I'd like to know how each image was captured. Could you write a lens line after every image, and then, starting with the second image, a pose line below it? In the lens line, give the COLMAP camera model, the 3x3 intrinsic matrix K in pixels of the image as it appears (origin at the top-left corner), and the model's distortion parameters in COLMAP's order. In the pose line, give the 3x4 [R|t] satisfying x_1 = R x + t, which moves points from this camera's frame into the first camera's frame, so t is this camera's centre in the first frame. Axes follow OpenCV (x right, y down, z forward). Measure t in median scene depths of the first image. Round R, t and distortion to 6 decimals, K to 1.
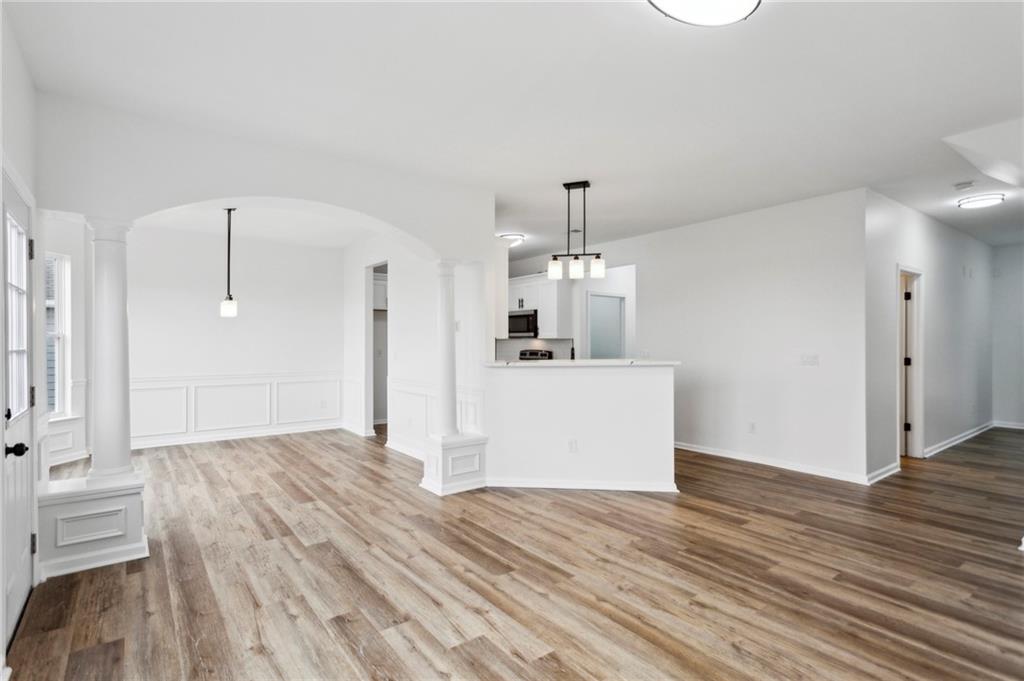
lens RADIAL K [[495.8, 0, 508.5], [0, 495.8, 355.4], [0, 0, 1]] dist [0.003529, 0.001076]
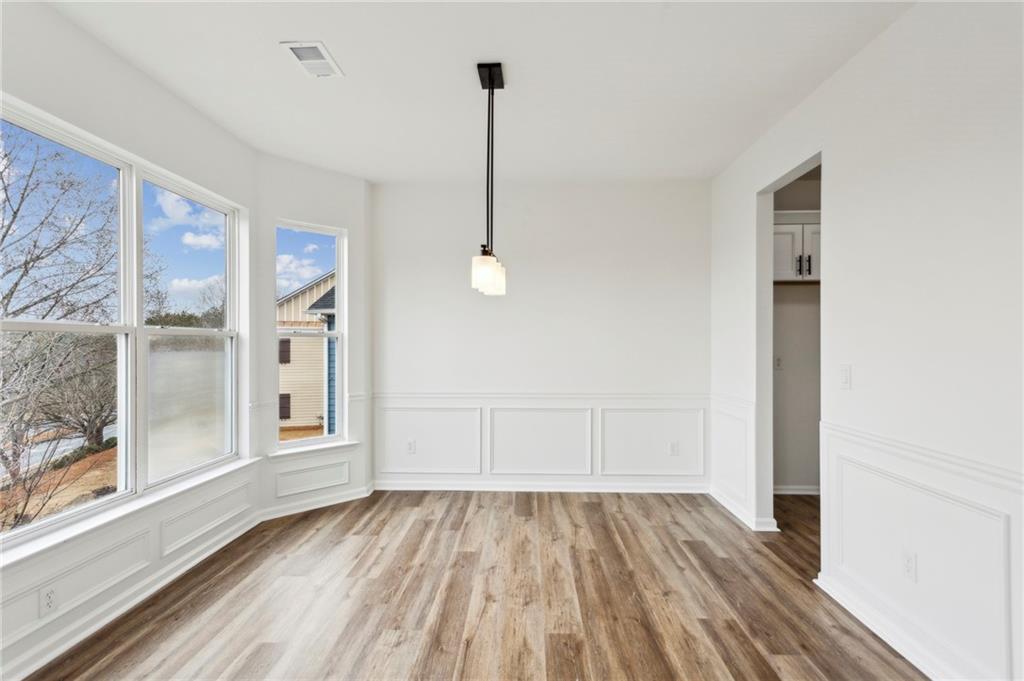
lens RADIAL K [[495.8, 0, 508.5], [0, 495.8, 355.4], [0, 0, 1]] dist [0.003529, 0.001076]
pose [[0.775545, 0.012766, -0.631163, -0.083531], [-0.018055, 0.999835, -0.001962, -0.004491], [0.631034, 0.012917, 0.775648, 0.222294]]
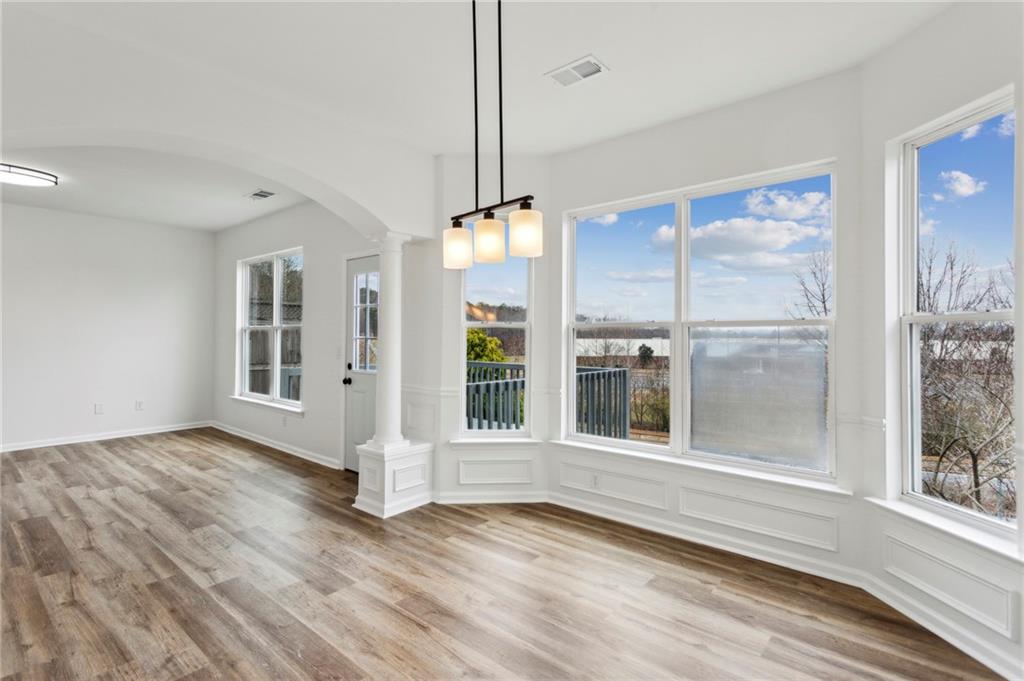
lens RADIAL K [[500.1, 0, 512.0], [0, 500.1, 340.5], [0, 0, 1]] dist [0.000614, 0.001280]
pose [[-0.977146, -0.001666, -0.212560, -0.923243], [-0.009278, 0.999351, 0.034818, -0.061129], [0.212364, 0.035995, -0.976527, 2.494532]]
